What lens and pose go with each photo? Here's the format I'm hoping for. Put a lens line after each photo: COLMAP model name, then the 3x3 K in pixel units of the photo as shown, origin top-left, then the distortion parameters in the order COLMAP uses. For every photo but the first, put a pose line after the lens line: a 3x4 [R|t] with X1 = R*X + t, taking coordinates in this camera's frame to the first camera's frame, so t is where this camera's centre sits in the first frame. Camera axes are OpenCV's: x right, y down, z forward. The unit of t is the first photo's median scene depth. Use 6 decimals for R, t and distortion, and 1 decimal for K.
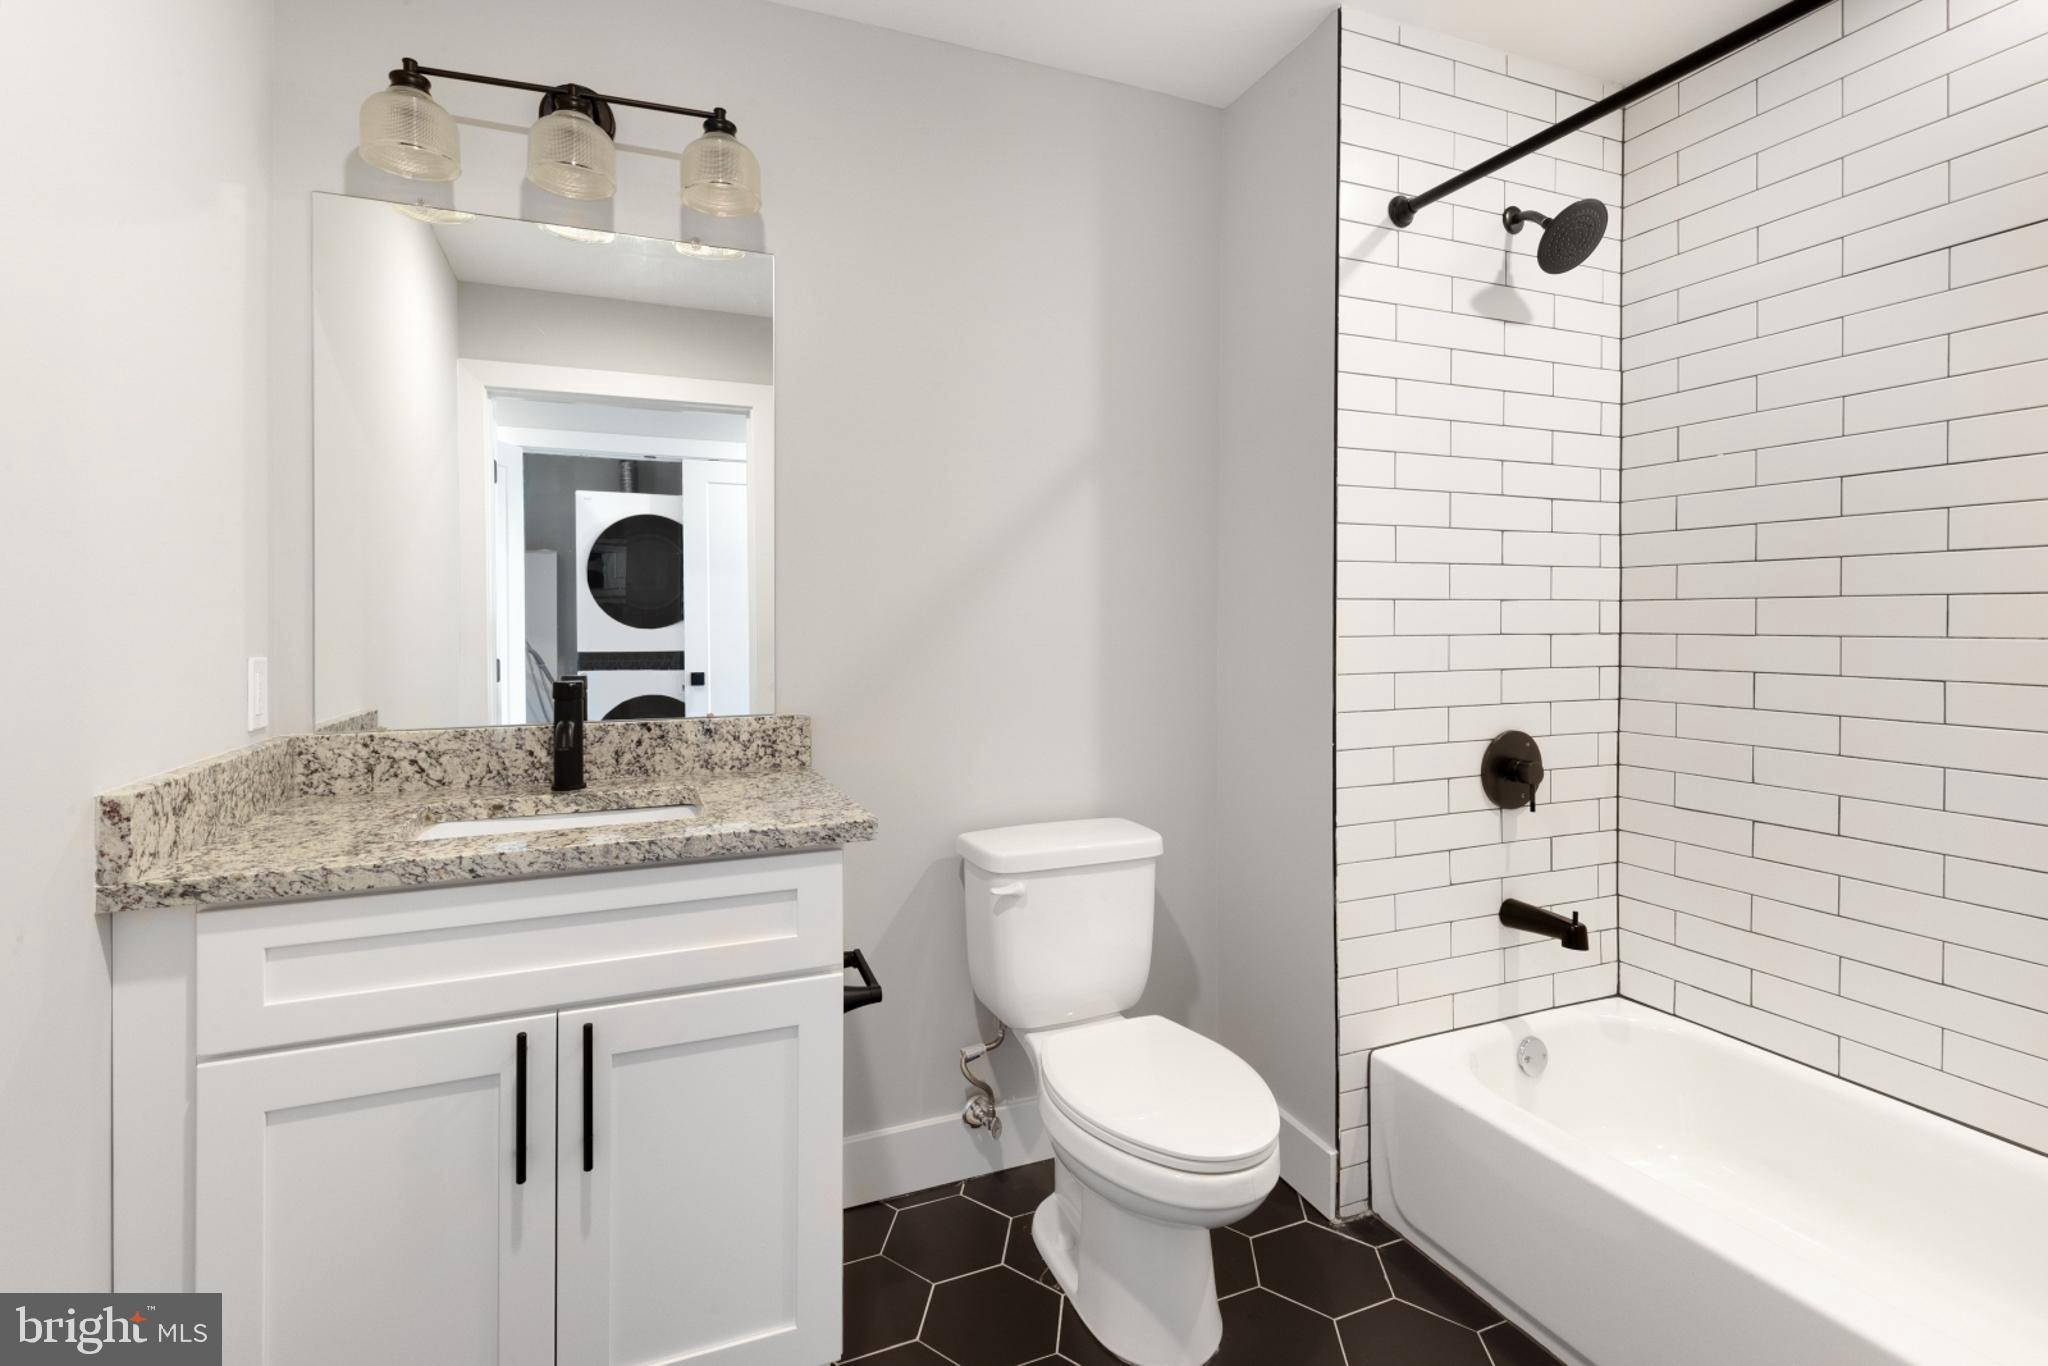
lens RADIAL K [[957.7, 0, 1026.4], [0, 957.7, 617.4], [0, 0, 1]] dist [-0.000395, -0.000507]
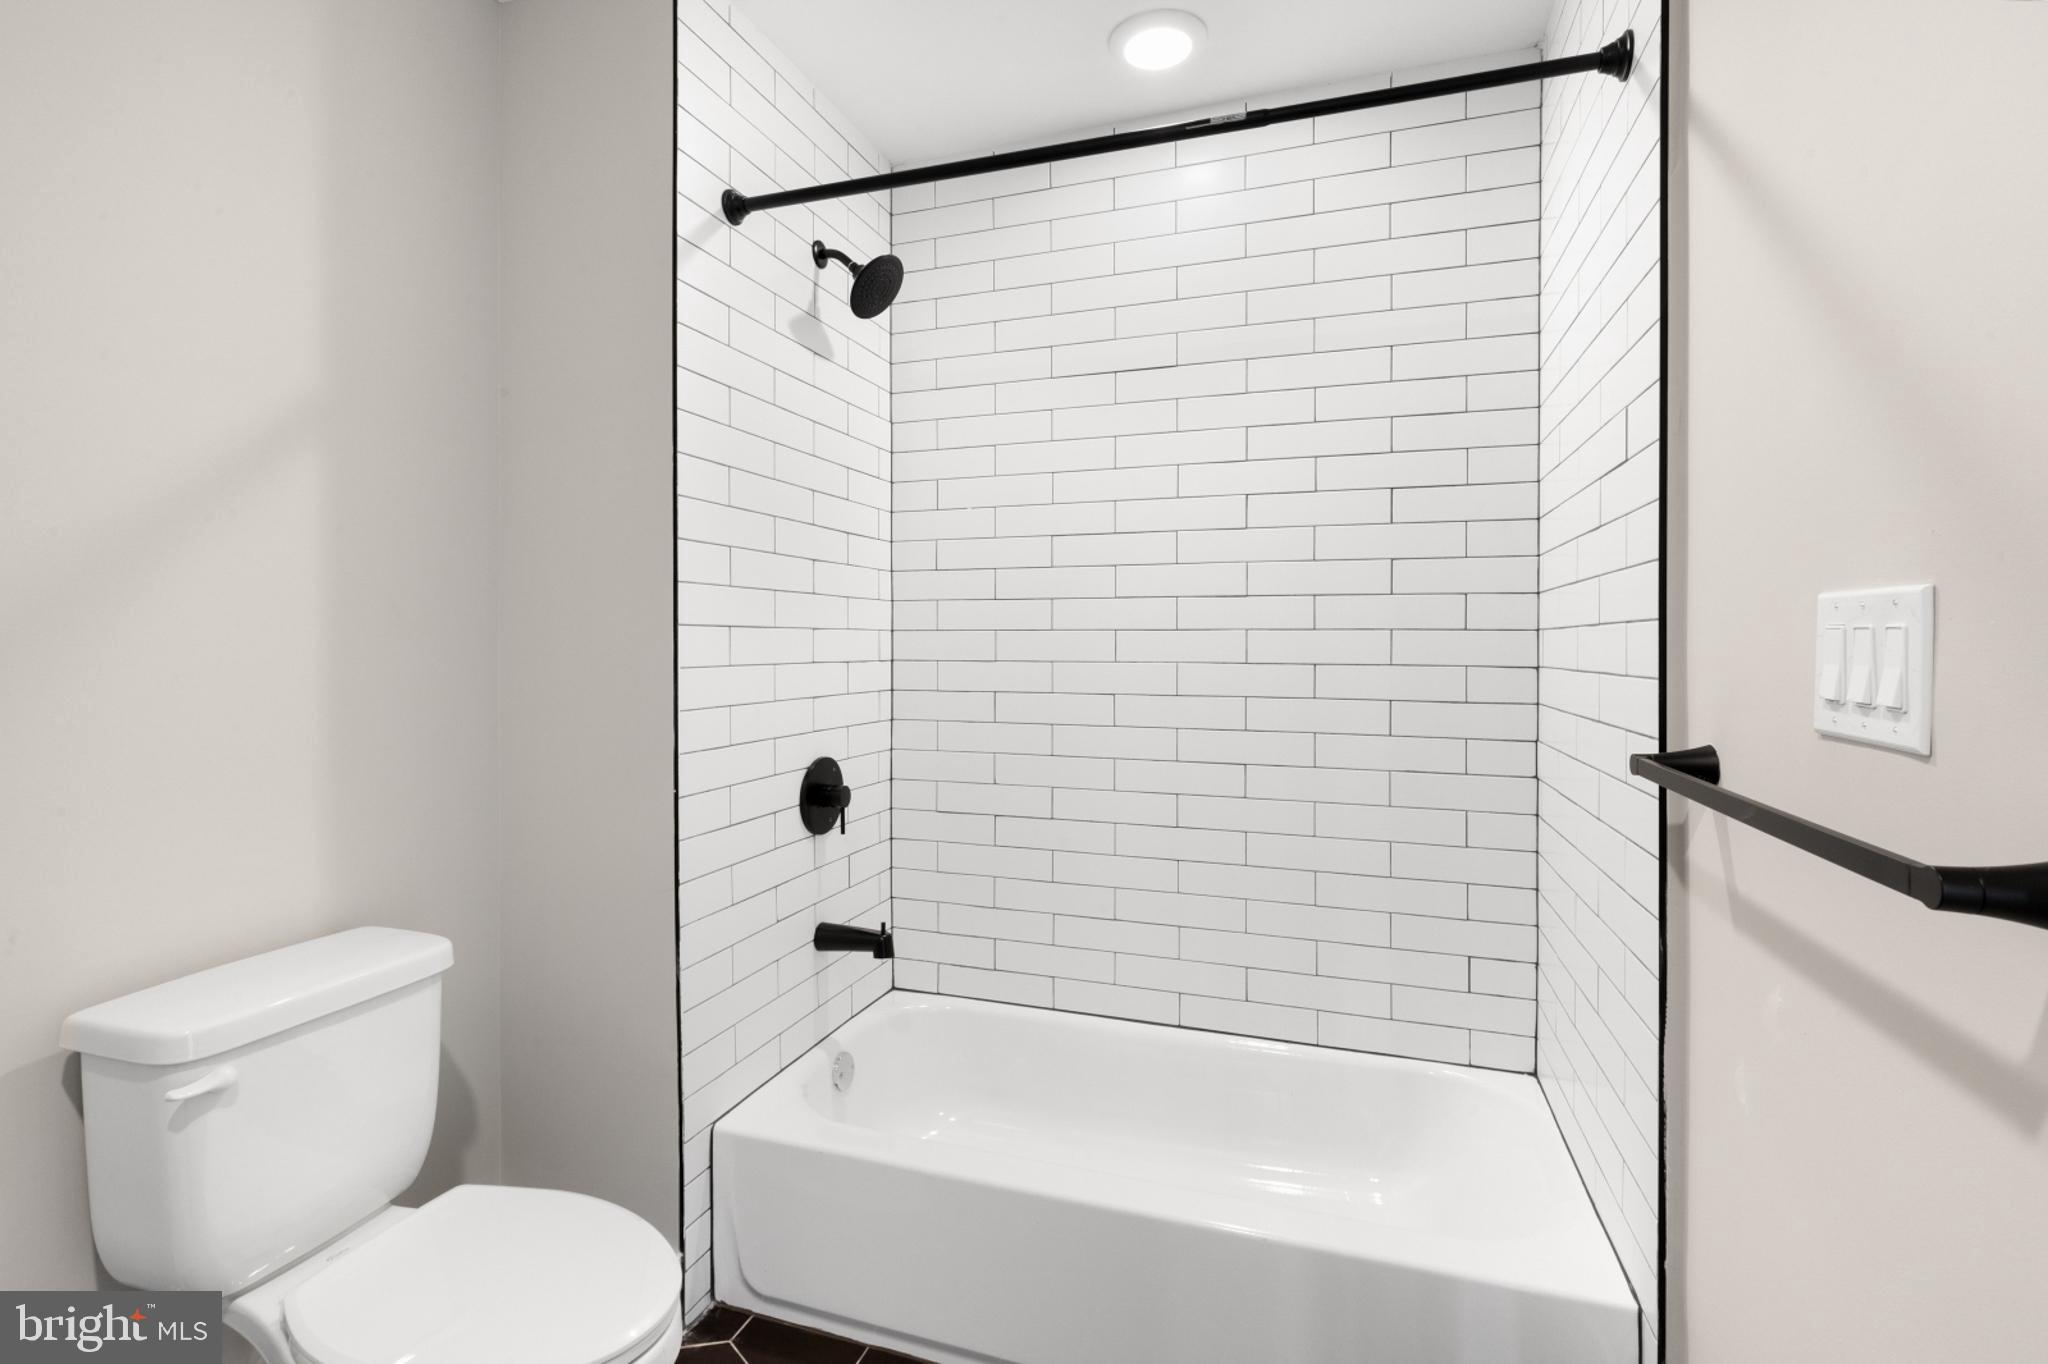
lens RADIAL K [[955.9, 0, 1014.0], [0, 955.9, 649.6], [0, 0, 1]] dist [0.005436, -0.001415]
pose [[0.669072, -0.001710, 0.743195, -0.117723], [-0.003370, 0.999980, 0.005335, -0.002358], [-0.743190, -0.006074, 0.669053, 0.179098]]
